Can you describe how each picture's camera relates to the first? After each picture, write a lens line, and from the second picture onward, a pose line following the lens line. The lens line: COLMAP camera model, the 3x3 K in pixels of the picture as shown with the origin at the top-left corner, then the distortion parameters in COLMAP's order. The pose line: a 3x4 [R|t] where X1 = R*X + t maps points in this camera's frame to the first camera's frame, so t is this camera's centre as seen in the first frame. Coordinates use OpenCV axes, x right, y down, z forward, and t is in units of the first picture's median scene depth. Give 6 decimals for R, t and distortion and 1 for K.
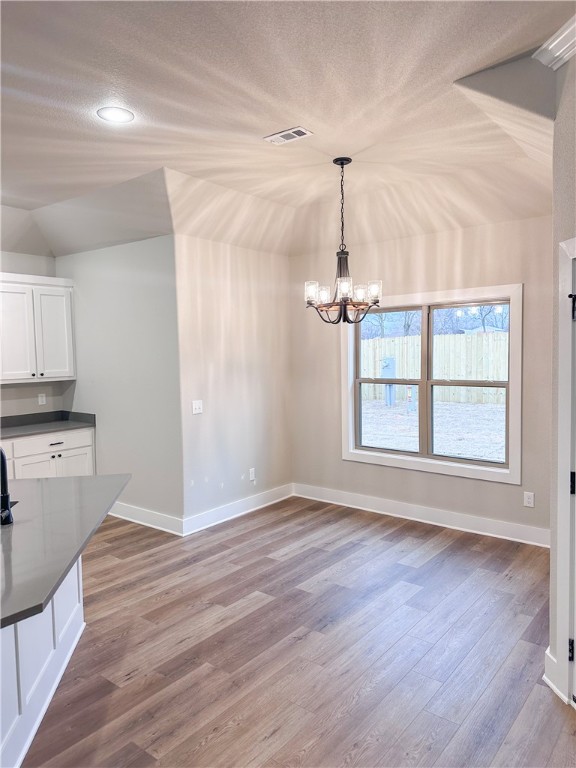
lens RADIAL K [[540.7, 0, 288.0], [0, 540.7, 384.0], [0, 0, 1]] dist [0.072163, -0.084002]
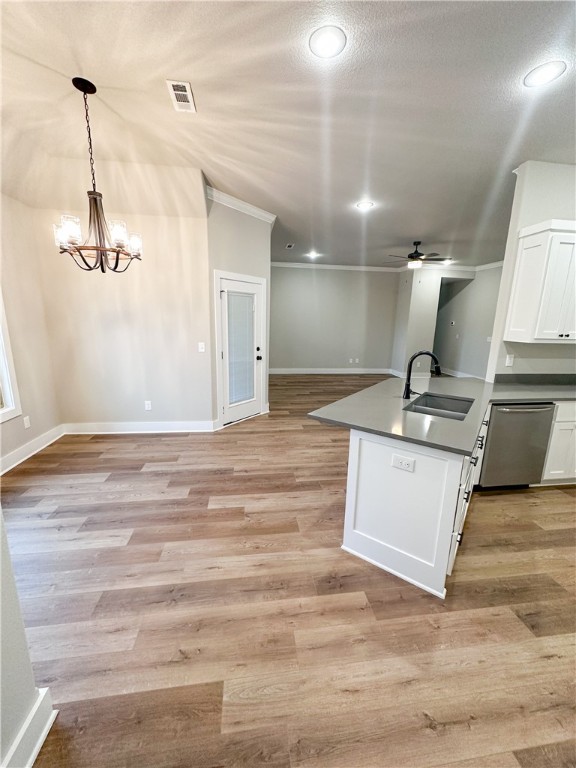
lens RADIAL K [[306.0, 0, 288.0], [0, 306.0, 384.0], [0, 0, 1]] dist [-0.000542, 0.000331]
pose [[-0.721947, -0.142879, 0.677036, -0.558868], [0.035187, 0.969602, 0.242142, -0.036850], [-0.691053, 0.198637, -0.694974, 1.208852]]
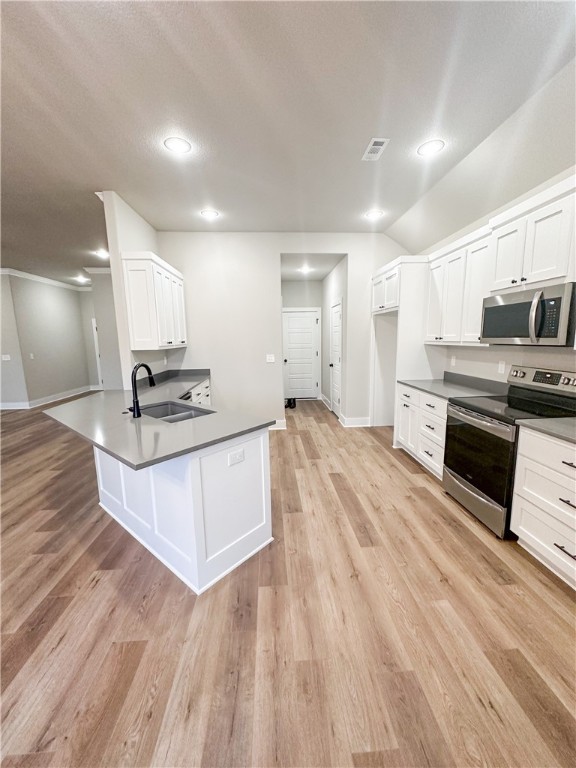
lens RADIAL K [[306.0, 0, 288.0], [0, 306.0, 384.0], [0, 0, 1]] dist [-0.000542, 0.000331]
pose [[-0.741393, 0.131339, -0.658094, -0.152283], [-0.013886, 0.977448, 0.210718, -0.030397], [0.670928, 0.165363, -0.722849, 1.196187]]
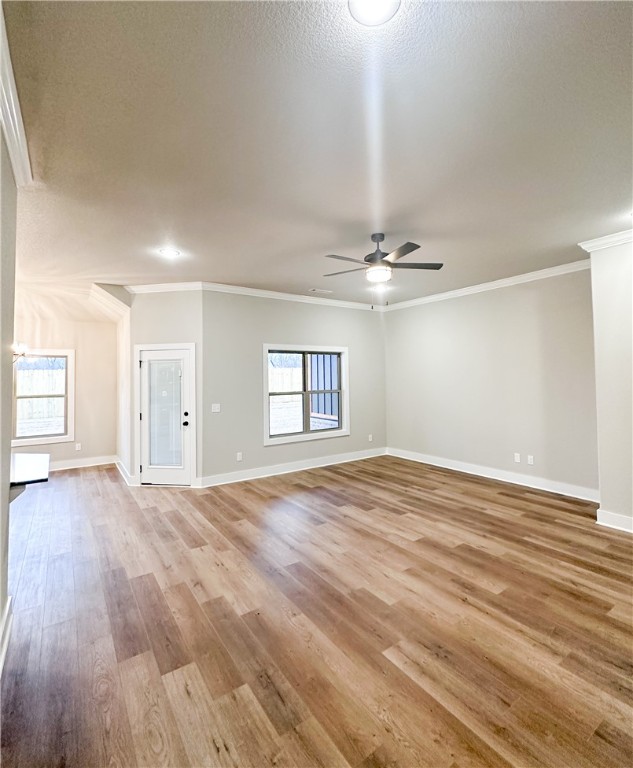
lens RADIAL K [[372.4, 0, 331.0], [0, 372.4, 362.2], [0, 0, 1]] dist [-0.000438, -0.000148]
pose [[0.274399, 0.048304, 0.960402, -0.844592], [0.075023, 0.994618, -0.071460, 0.062251], [-0.958685, 0.091660, 0.269298, -0.467229]]
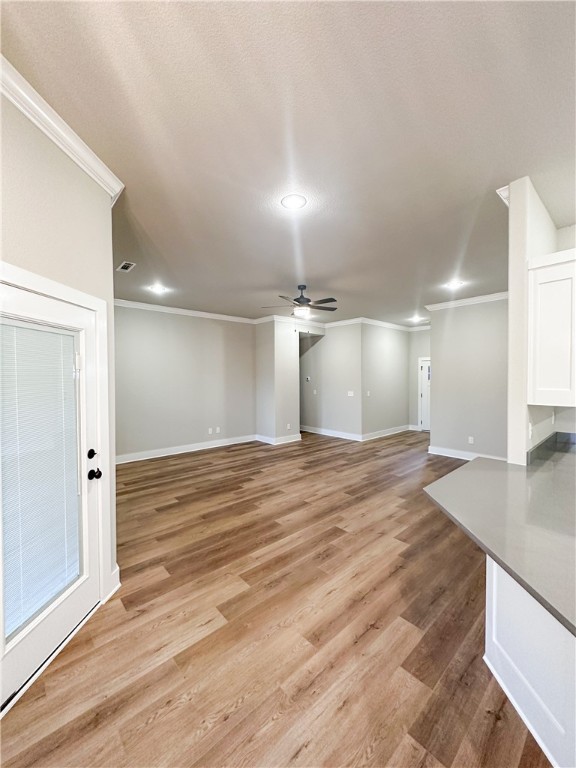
lens RADIAL K [[306.0, 0, 288.0], [0, 306.0, 384.0], [0, 0, 1]] dist [-0.000542, 0.000331]
pose [[-0.985295, 0.017430, 0.169968, -0.067370], [0.032277, 0.995859, 0.084985, -0.034866], [-0.167783, 0.089221, -0.981778, 0.875435]]
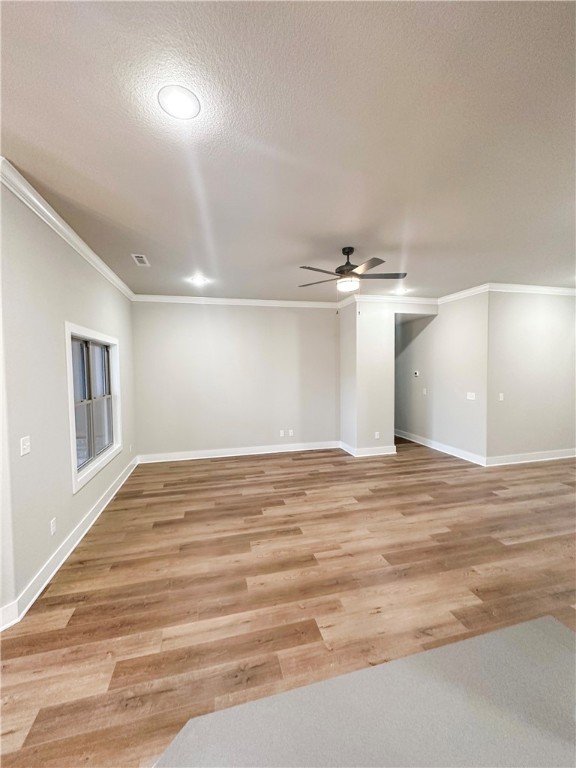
lens RADIAL K [[315.8, 0, 288.0], [0, 315.8, 384.0], [0, 0, 1]] dist [-0.000461, 0.000141]
pose [[-0.795126, -0.002794, 0.606438, -0.330213], [0.066187, 0.993616, 0.091358, -0.029779], [-0.602822, 0.112780, -0.789865, 0.493967]]
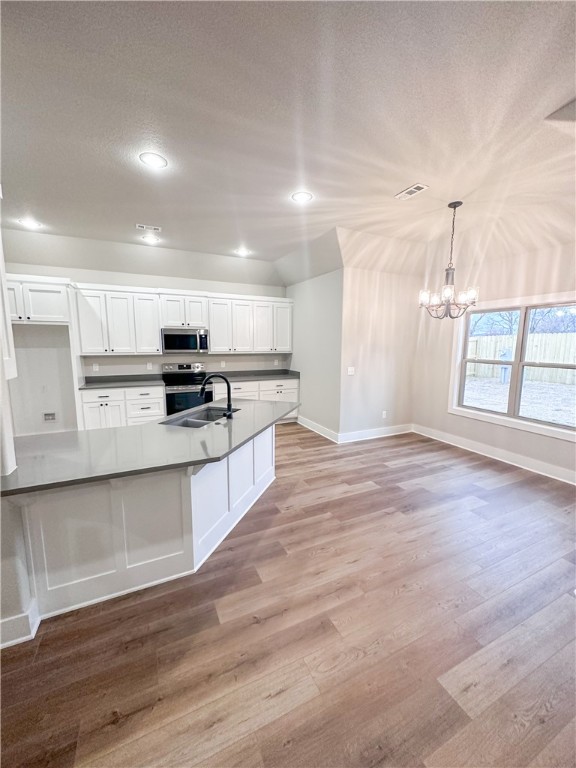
lens RADIAL K [[306.0, 0, 288.0], [0, 306.0, 384.0], [0, 0, 1]] dist [-0.000542, 0.000331]
pose [[0.898909, 0.080346, -0.430704, 0.088553], [-0.049564, 0.995379, 0.082239, 0.017644], [0.435322, -0.052578, 0.898738, 0.059883]]
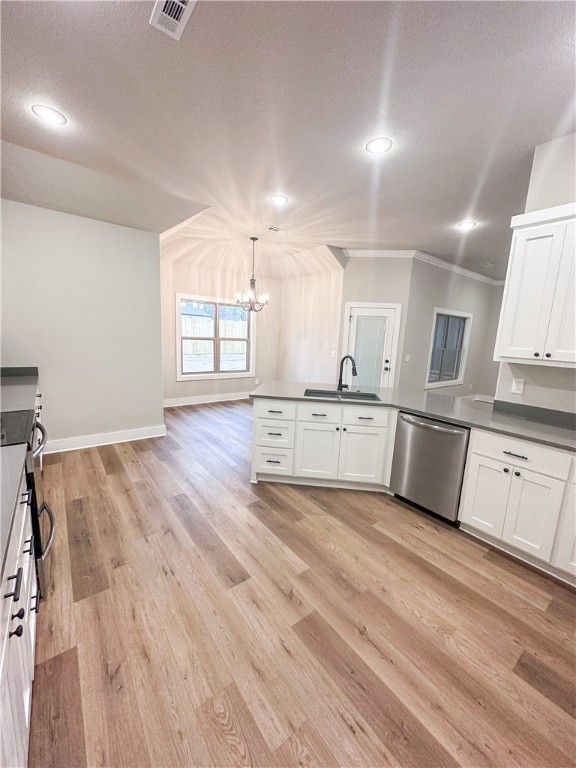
lens RADIAL K [[306.0, 0, 288.0], [0, 306.0, 384.0], [0, 0, 1]] dist [-0.000542, 0.000331]
pose [[0.242284, -0.131427, 0.961262, -1.156021], [0.013477, 0.991143, 0.132115, 0.023516], [-0.970112, -0.019055, 0.241909, 0.540354]]
